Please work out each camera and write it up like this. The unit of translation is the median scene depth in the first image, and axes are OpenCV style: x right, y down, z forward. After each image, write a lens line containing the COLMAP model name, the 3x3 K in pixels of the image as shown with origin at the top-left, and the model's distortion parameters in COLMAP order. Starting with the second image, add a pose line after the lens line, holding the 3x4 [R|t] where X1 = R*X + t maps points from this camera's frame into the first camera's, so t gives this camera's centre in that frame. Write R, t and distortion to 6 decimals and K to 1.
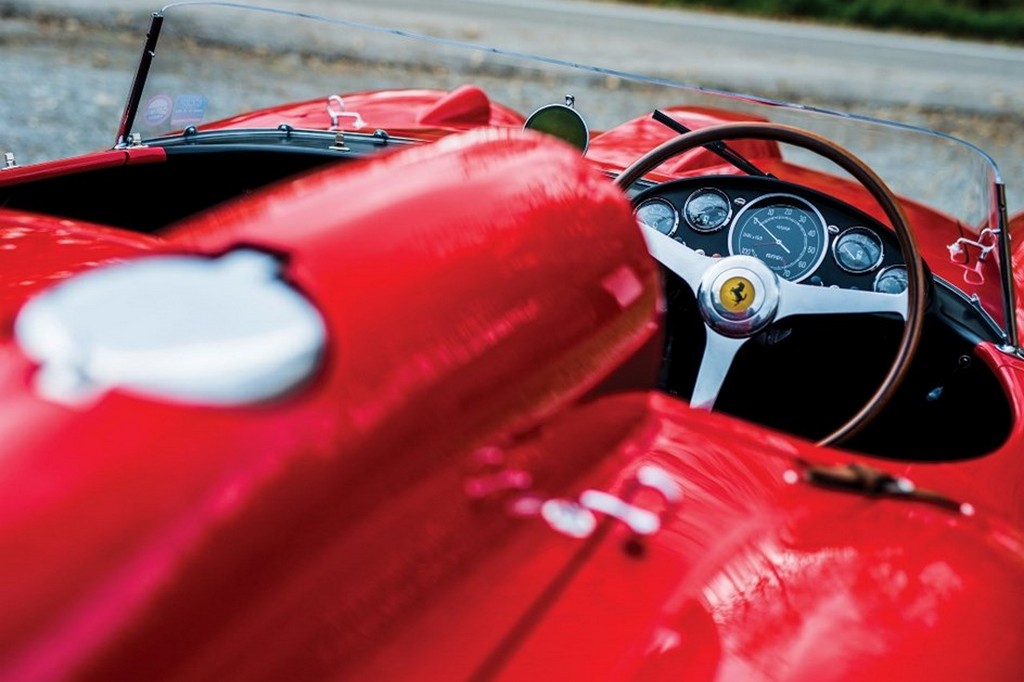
lens RADIAL K [[1715.8, 0, 511.4], [0, 1715.8, 336.2], [0, 0, 1]] dist [0.010879, 0.000000]
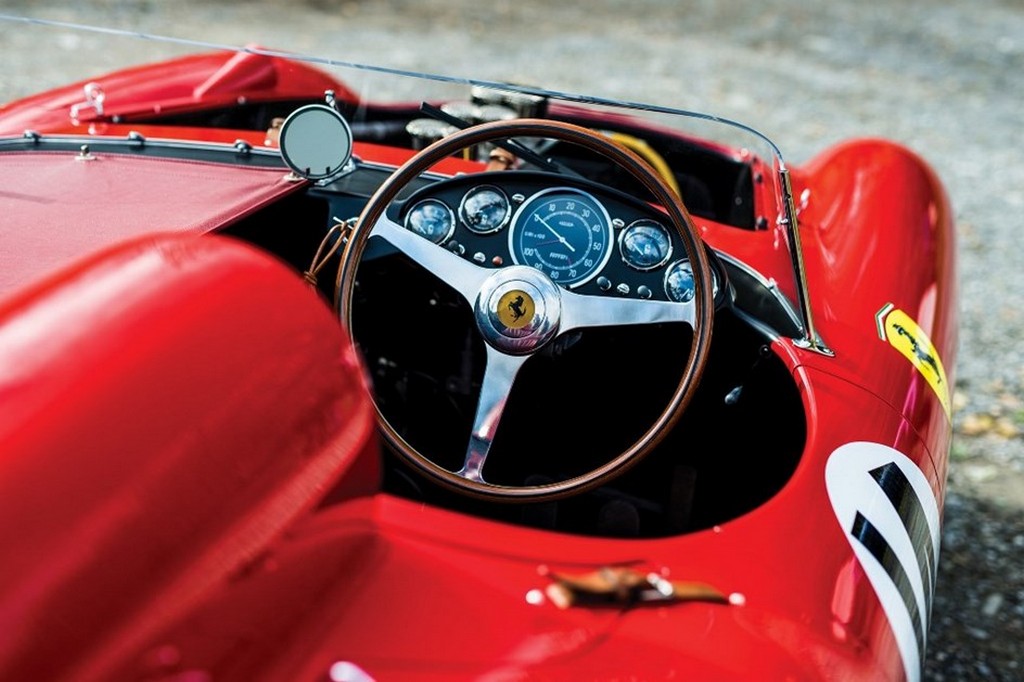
lens RADIAL K [[1715.8, 0, 516.5], [0, 1715.8, 341.0], [0, 0, 1]] dist [0.010879, 0.000000]
pose [[0.994199, -0.079000, 0.072993, 0.059029], [0.073683, 0.994616, 0.072870, -0.070590], [-0.078357, -0.067069, 0.994667, 0.069762]]
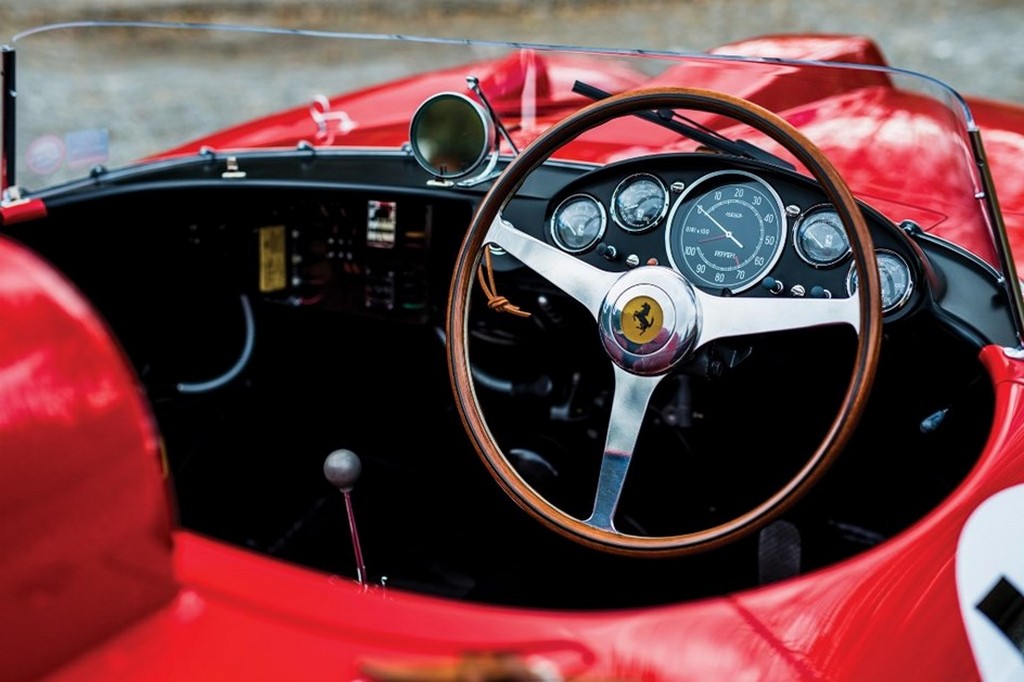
lens RADIAL K [[1715.8, 0, 511.8], [0, 1715.8, 343.8], [0, 0, 1]] dist [0.010879, 0.000000]
pose [[0.968945, -0.104143, -0.224277, 0.230554], [0.112597, 0.993321, 0.025203, -0.036960], [0.220155, -0.049673, 0.974199, 0.233352]]
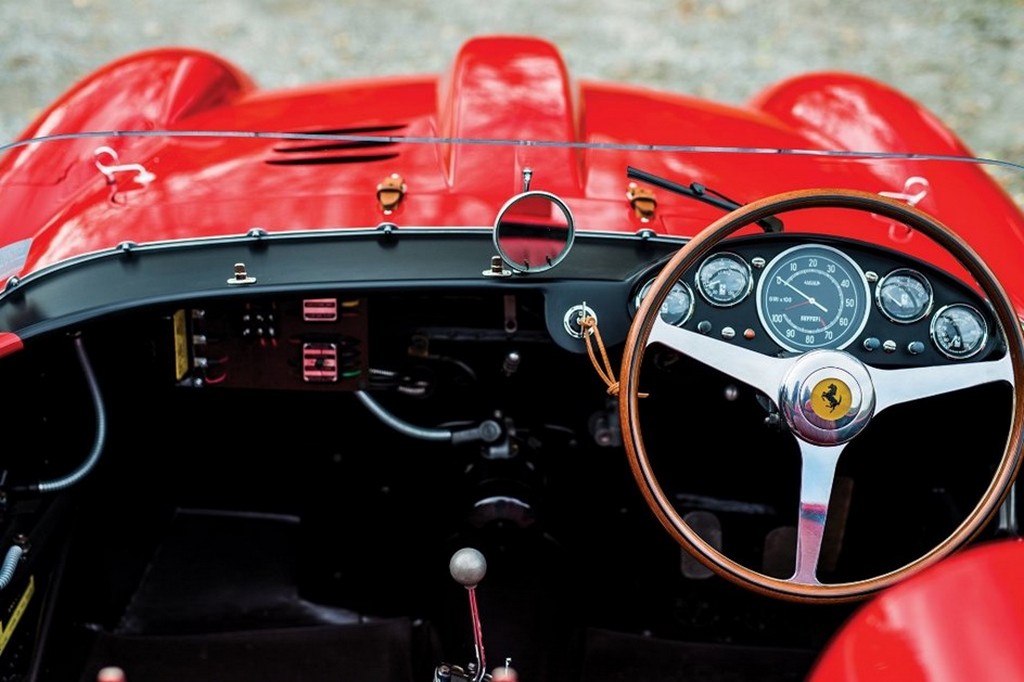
lens RADIAL K [[1715.8, 0, 515.0], [0, 1715.8, 339.0], [0, 0, 1]] dist [0.010879, 0.000000]
pose [[0.924478, -0.242533, 0.294139, -0.246708], [0.187748, 0.961135, 0.202412, -0.242990], [-0.331799, -0.131901, 0.934083, 0.235315]]
